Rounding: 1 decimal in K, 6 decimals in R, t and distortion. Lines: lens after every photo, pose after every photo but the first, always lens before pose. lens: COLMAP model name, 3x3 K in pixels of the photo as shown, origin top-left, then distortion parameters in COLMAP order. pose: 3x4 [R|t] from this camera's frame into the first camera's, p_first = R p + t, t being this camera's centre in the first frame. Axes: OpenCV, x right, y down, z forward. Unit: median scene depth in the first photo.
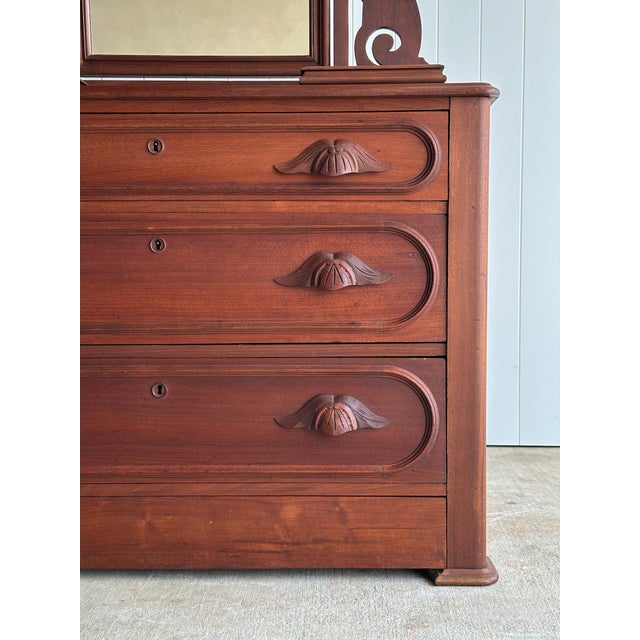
lens RADIAL K [[901.3, 0, 322.6], [0, 901.3, 313.2], [0, 0, 1]] dist [0.133297, -0.063384]
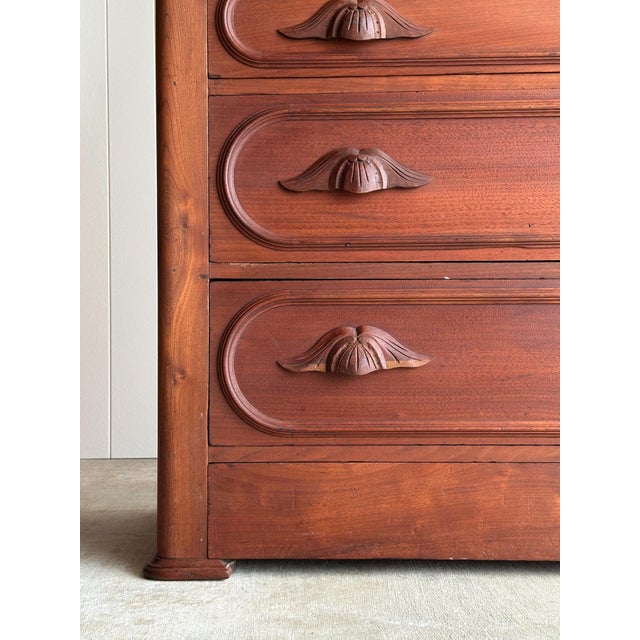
lens RADIAL K [[912.8, 0, 320.7], [0, 912.8, 328.4], [0, 0, 1]] dist [0.132230, -0.023618]
pose [[0.999266, 0.000141, 0.038297, -0.431714], [0.002766, 0.997116, -0.075844, 0.149726], [-0.038198, 0.075894, 0.996384, 0.241704]]
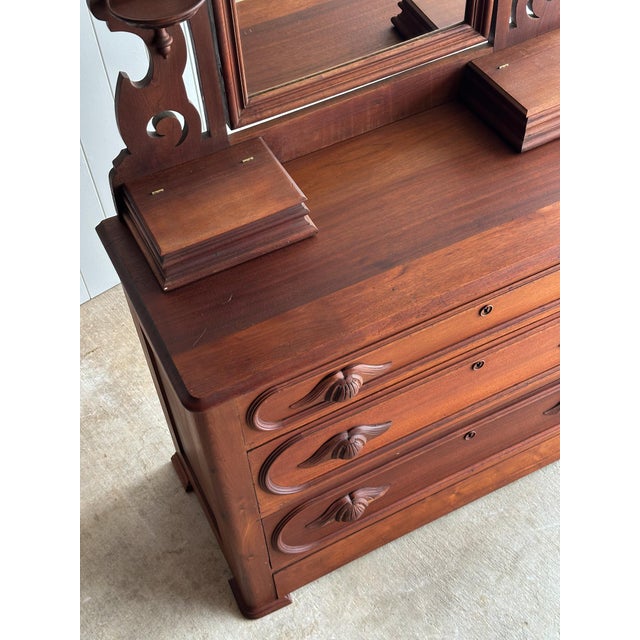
lens RADIAL K [[888.3, 0, 320.0], [0, 888.3, 320.0], [0, 0, 1]] dist [0.130799, -0.059596]
pose [[0.880921, -0.388580, 0.270156, -0.640984], [0.081765, 0.687213, 0.721840, -0.946509], [-0.466147, -0.613794, 0.637152, 0.404362]]
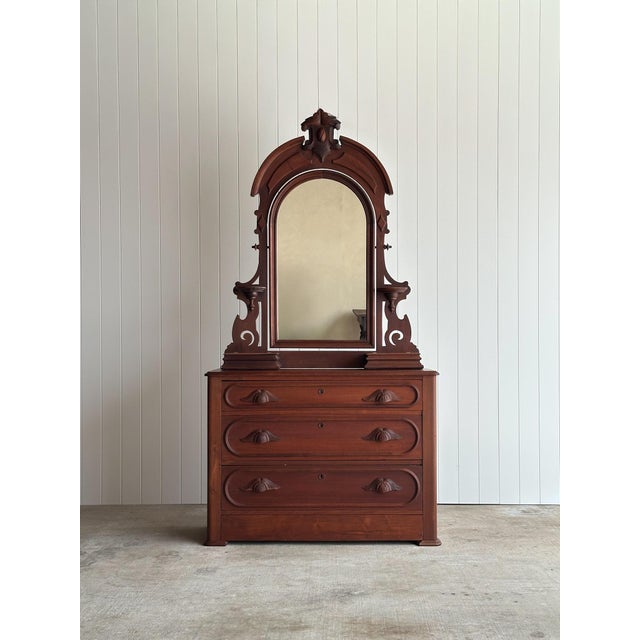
lens RADIAL K [[896.4, 0, 322.7], [0, 896.4, 342.6], [0, 0, 1]] dist [0.171368, 0.004054]
pose [[0.999752, 0.000819, 0.022273, -0.240509], [0.000561, 0.998081, -0.061919, -0.160192], [-0.022281, 0.061917, 0.997833, -1.845469]]
